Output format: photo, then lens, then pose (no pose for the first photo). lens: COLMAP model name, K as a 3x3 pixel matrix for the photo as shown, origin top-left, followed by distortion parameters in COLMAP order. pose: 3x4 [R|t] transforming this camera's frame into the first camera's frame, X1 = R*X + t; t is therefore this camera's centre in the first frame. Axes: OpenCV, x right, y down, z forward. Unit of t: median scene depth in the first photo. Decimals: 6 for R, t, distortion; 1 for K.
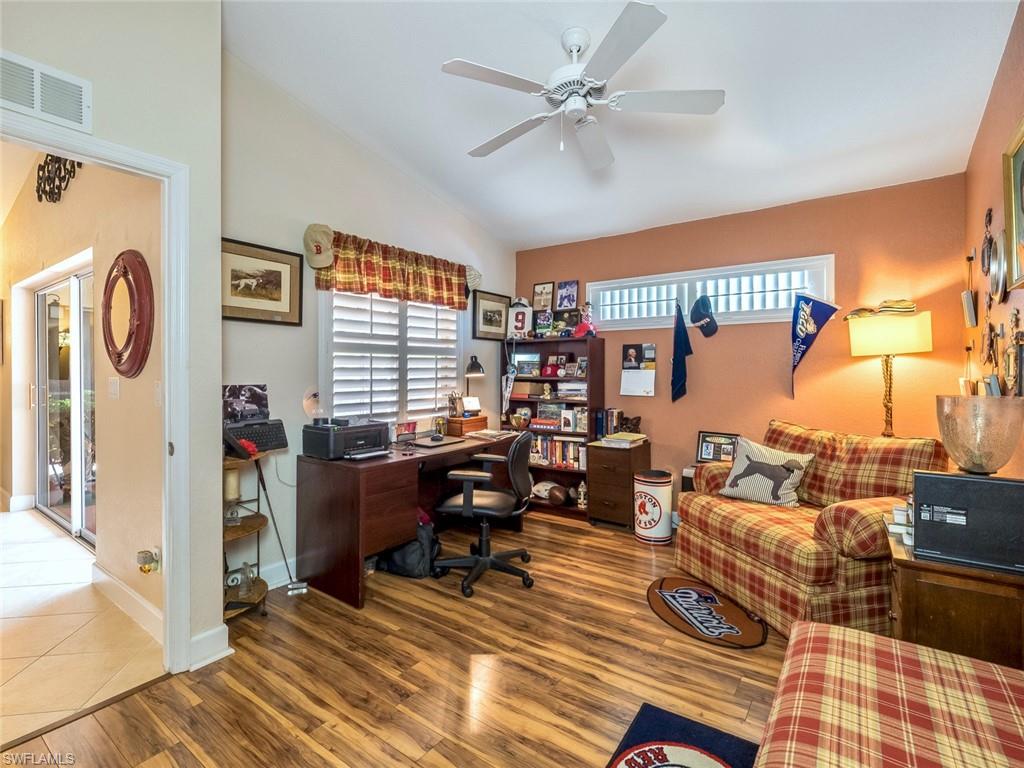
lens RADIAL K [[484.8, 0, 508.0], [0, 484.8, 367.3], [0, 0, 1]] dist [0.007066, -0.007227]
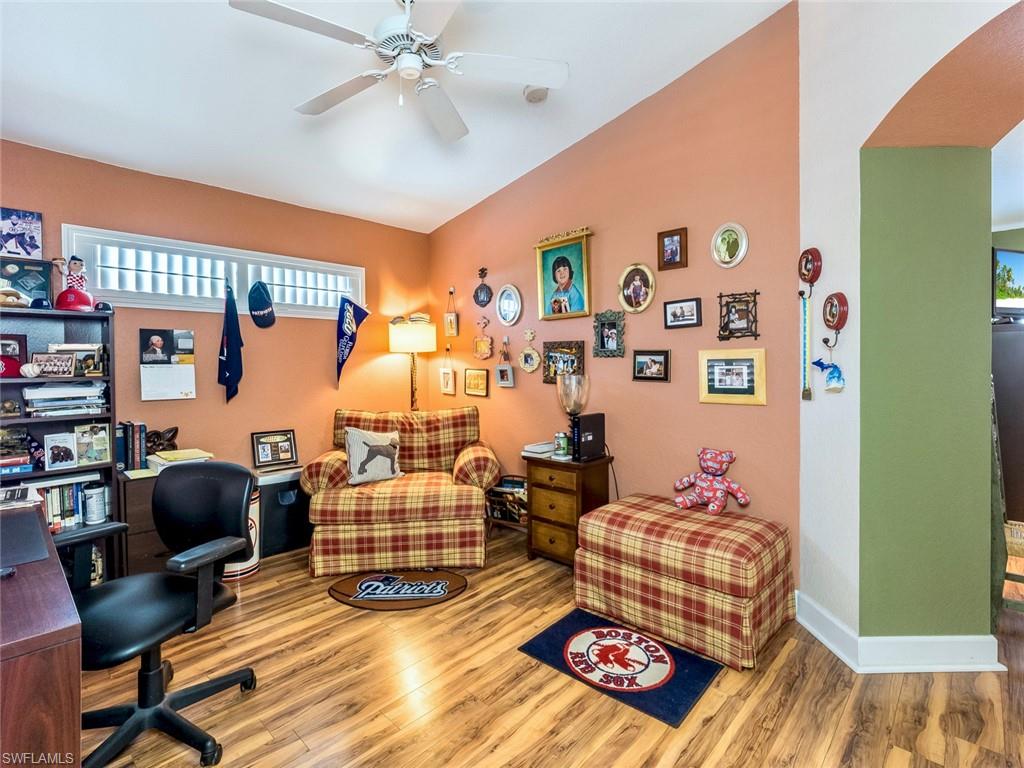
lens RADIAL K [[484.8, 0, 508.0], [0, 484.8, 367.3], [0, 0, 1]] dist [0.007066, -0.007227]
pose [[0.152077, -0.009040, 0.988327, -0.480204], [0.003878, 0.999956, 0.008549, 0.006341], [-0.988361, 0.002532, 0.152105, 0.472850]]
